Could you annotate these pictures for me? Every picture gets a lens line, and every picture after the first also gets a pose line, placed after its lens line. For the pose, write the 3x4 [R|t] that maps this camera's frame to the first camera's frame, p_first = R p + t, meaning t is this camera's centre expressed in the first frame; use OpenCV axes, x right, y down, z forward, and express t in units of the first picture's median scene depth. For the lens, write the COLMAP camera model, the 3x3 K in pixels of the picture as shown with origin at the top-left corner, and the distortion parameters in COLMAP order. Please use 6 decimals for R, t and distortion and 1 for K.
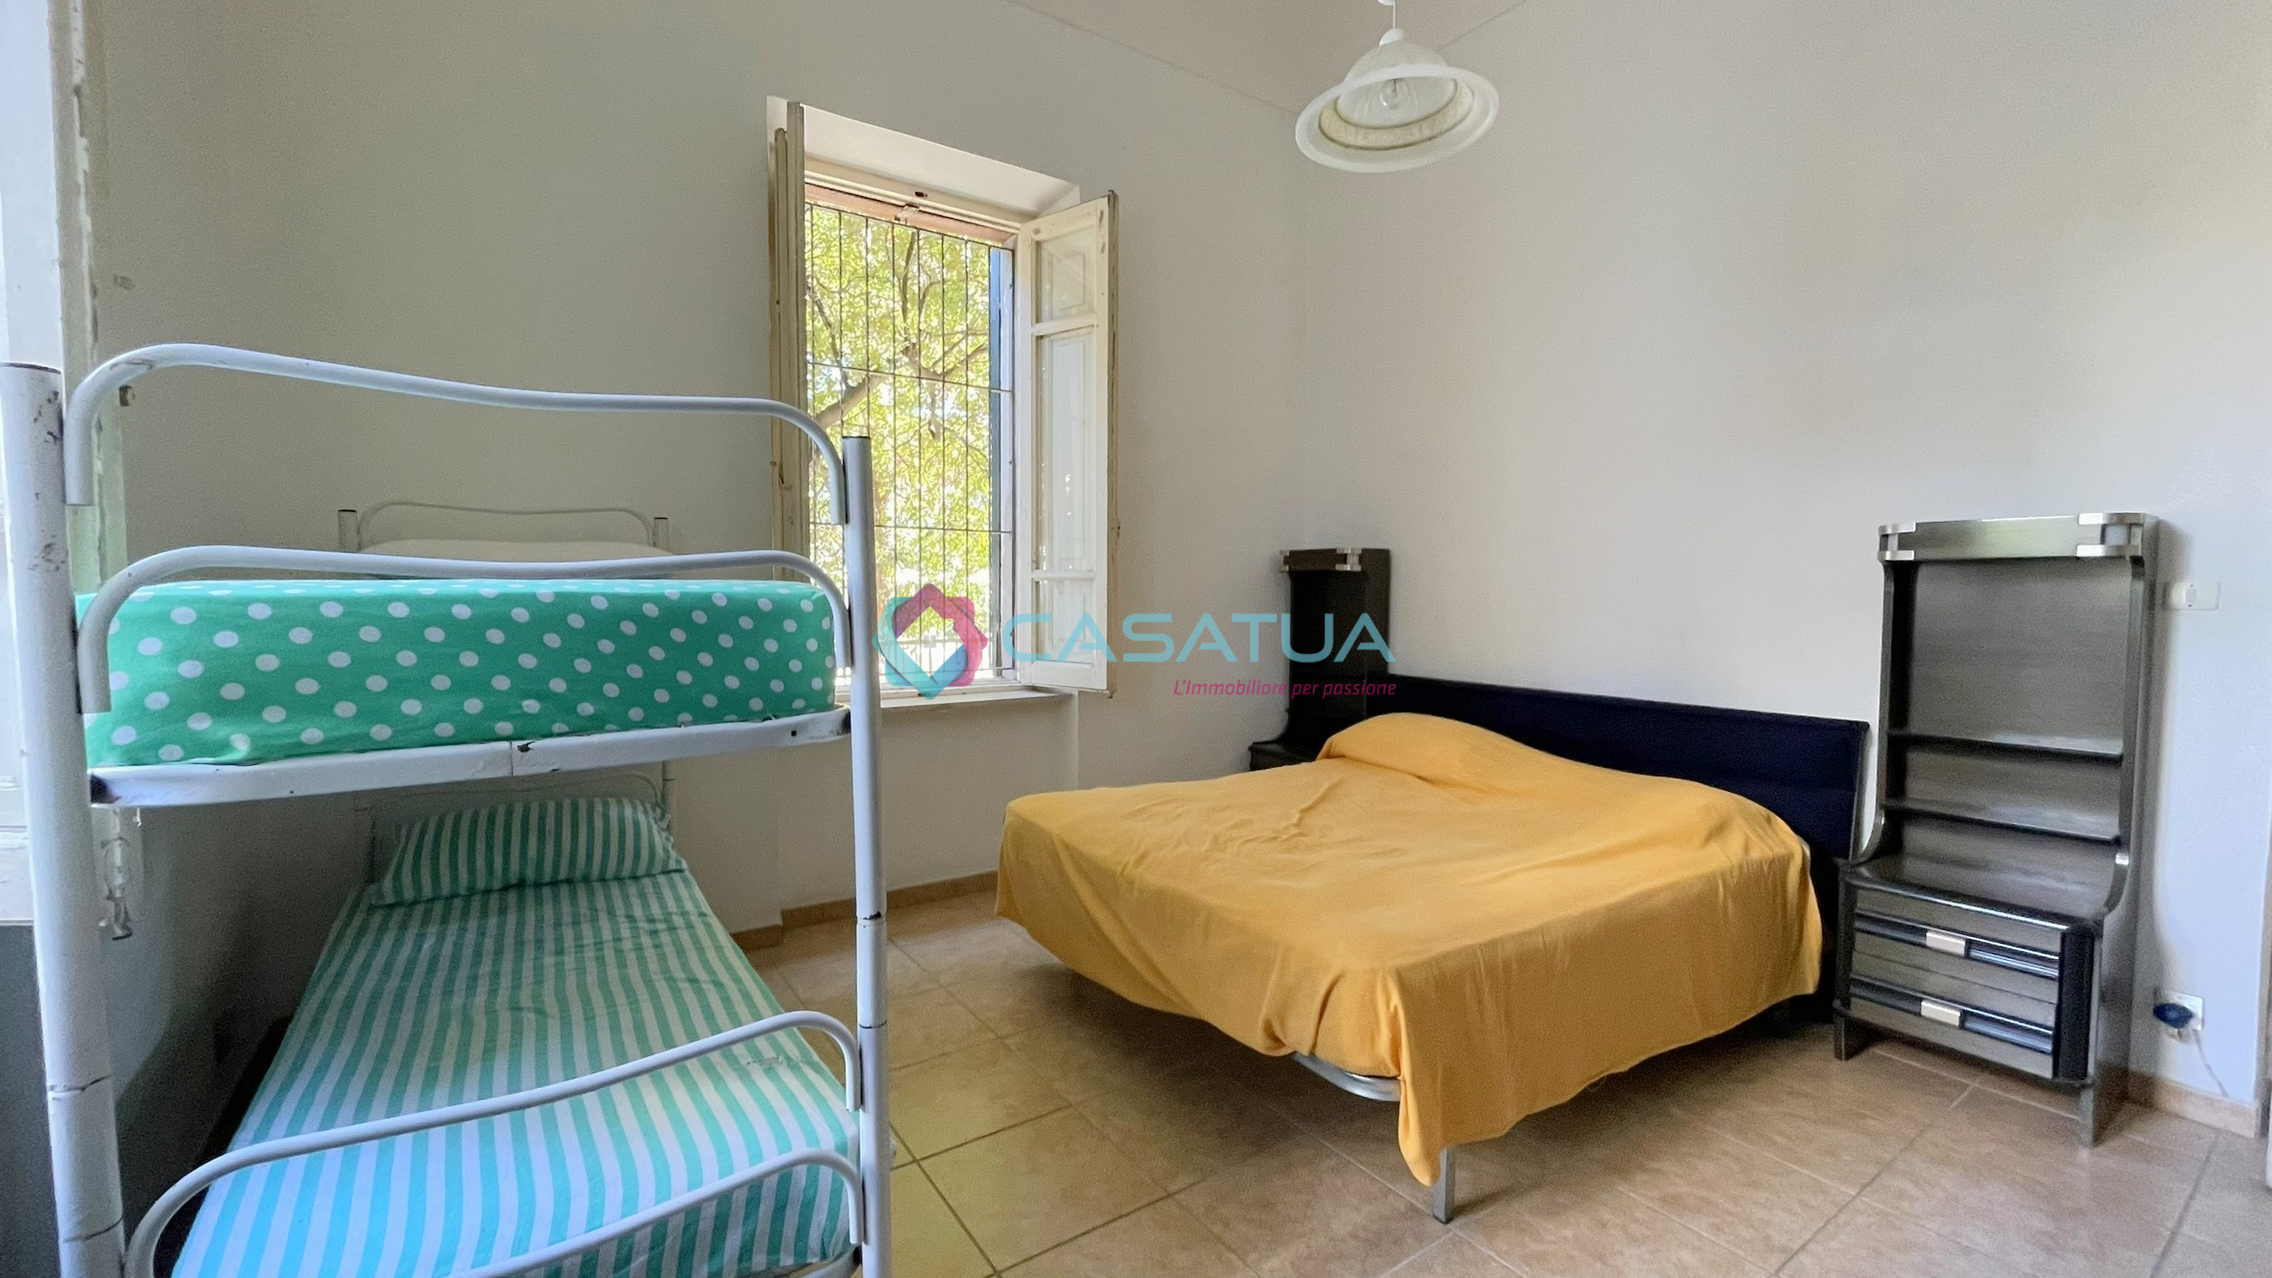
lens RADIAL K [[934.4, 0, 1136.5], [0, 934.4, 633.2], [0, 0, 1]] dist [0.000413, -0.000031]
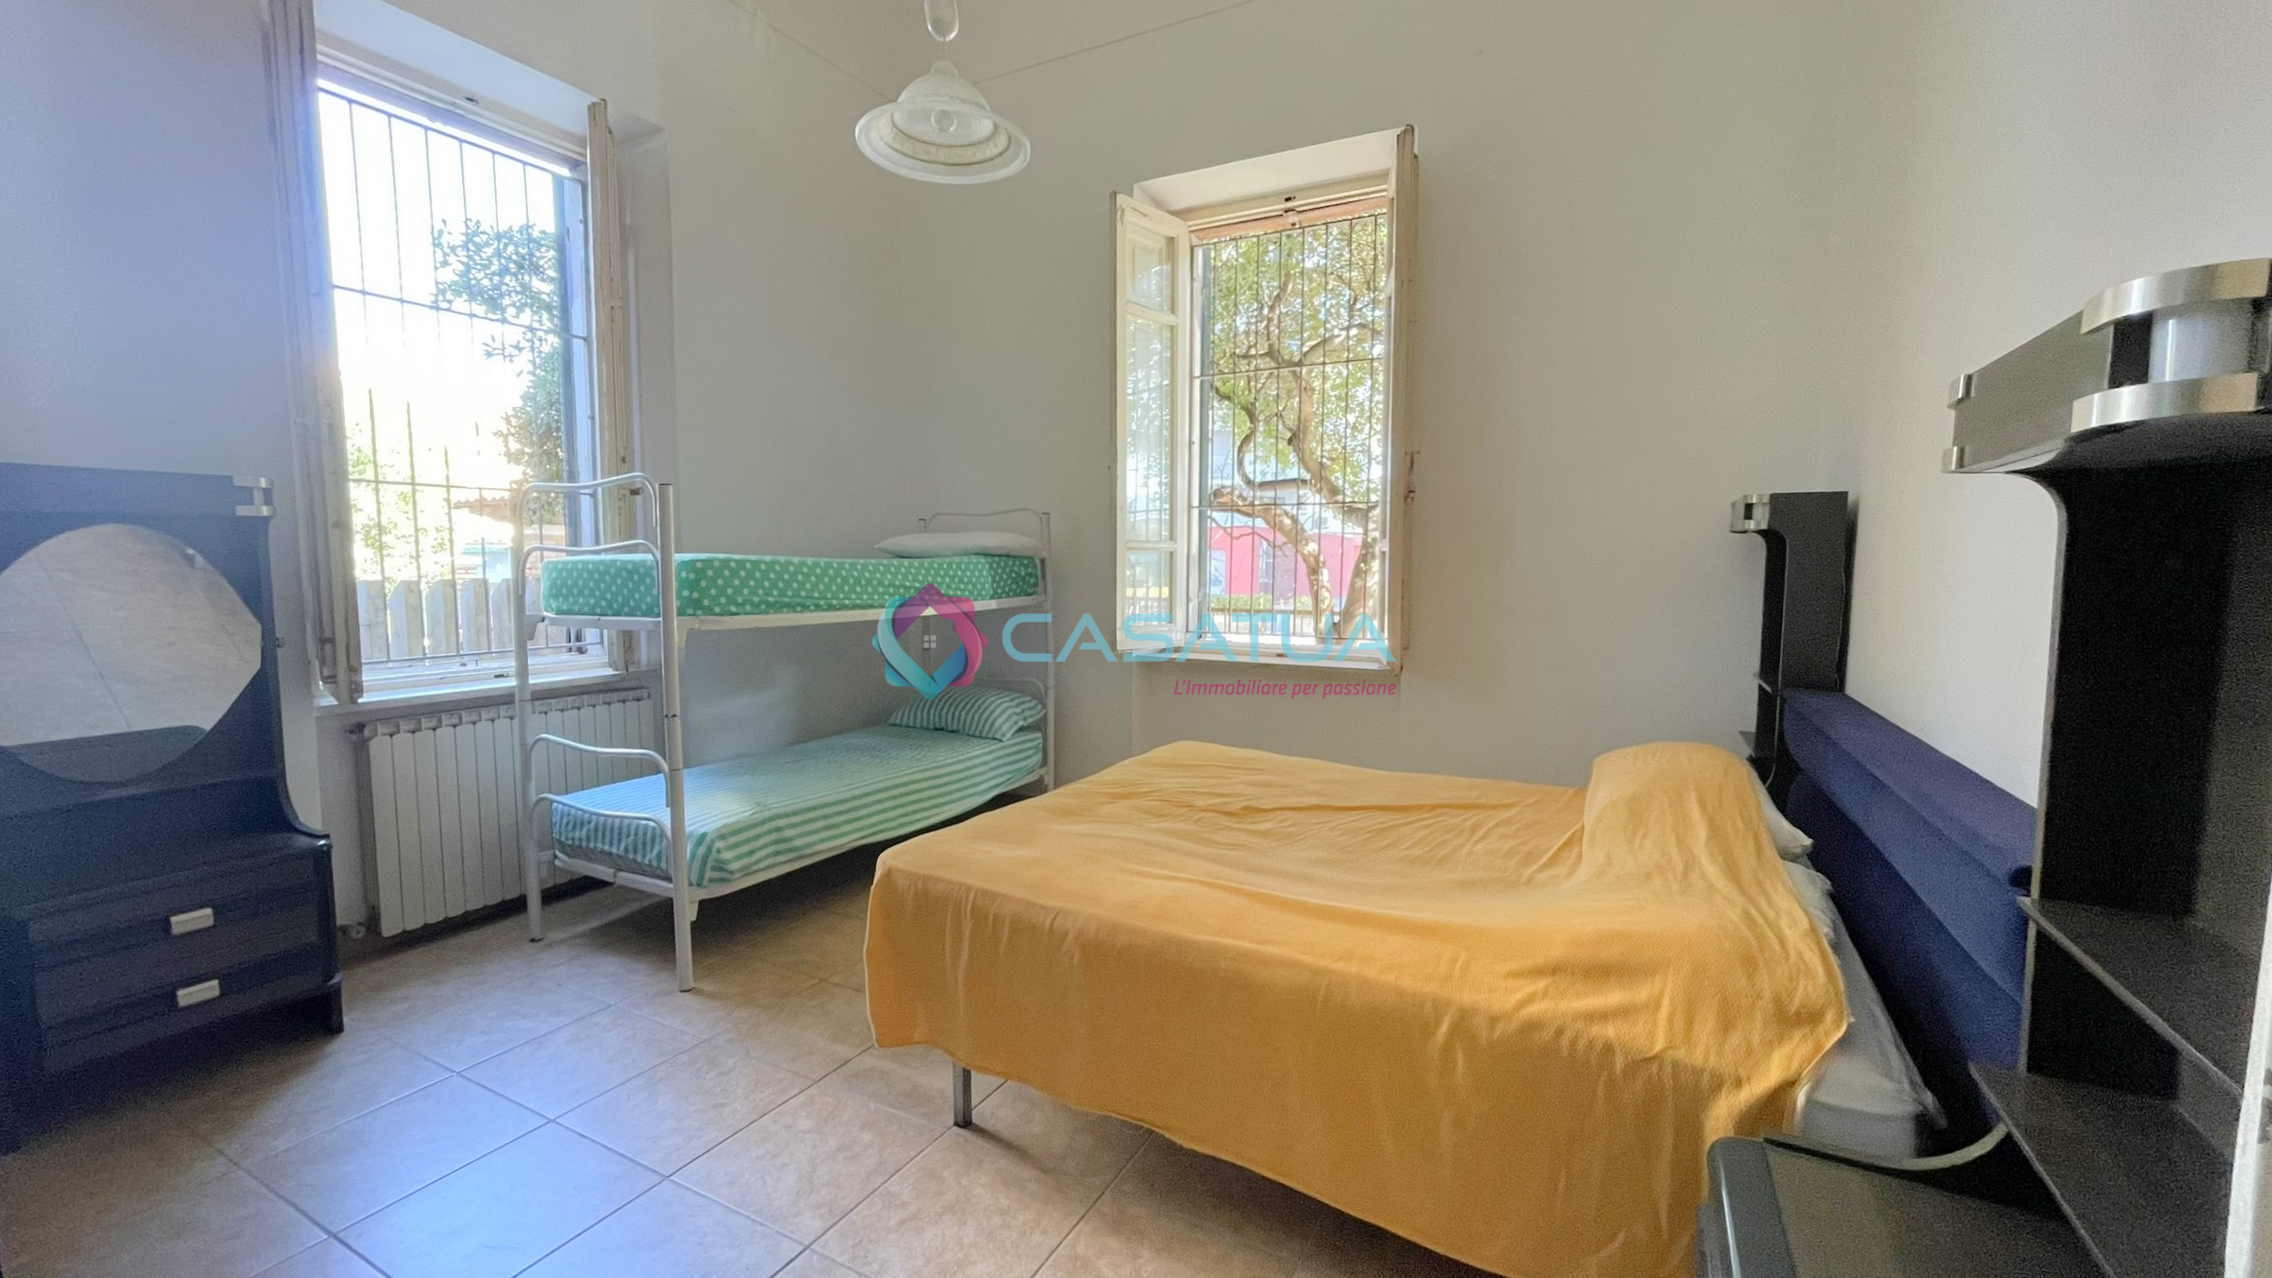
lens RADIAL K [[934.4, 0, 1132.4], [0, 934.4, 640.6], [0, 0, 1]] dist [0.000413, -0.000031]
pose [[0.450294, 0.071650, -0.890001, 1.164888], [-0.041668, 0.997375, 0.059212, -0.016569], [0.891907, 0.010422, 0.452098, 0.571966]]
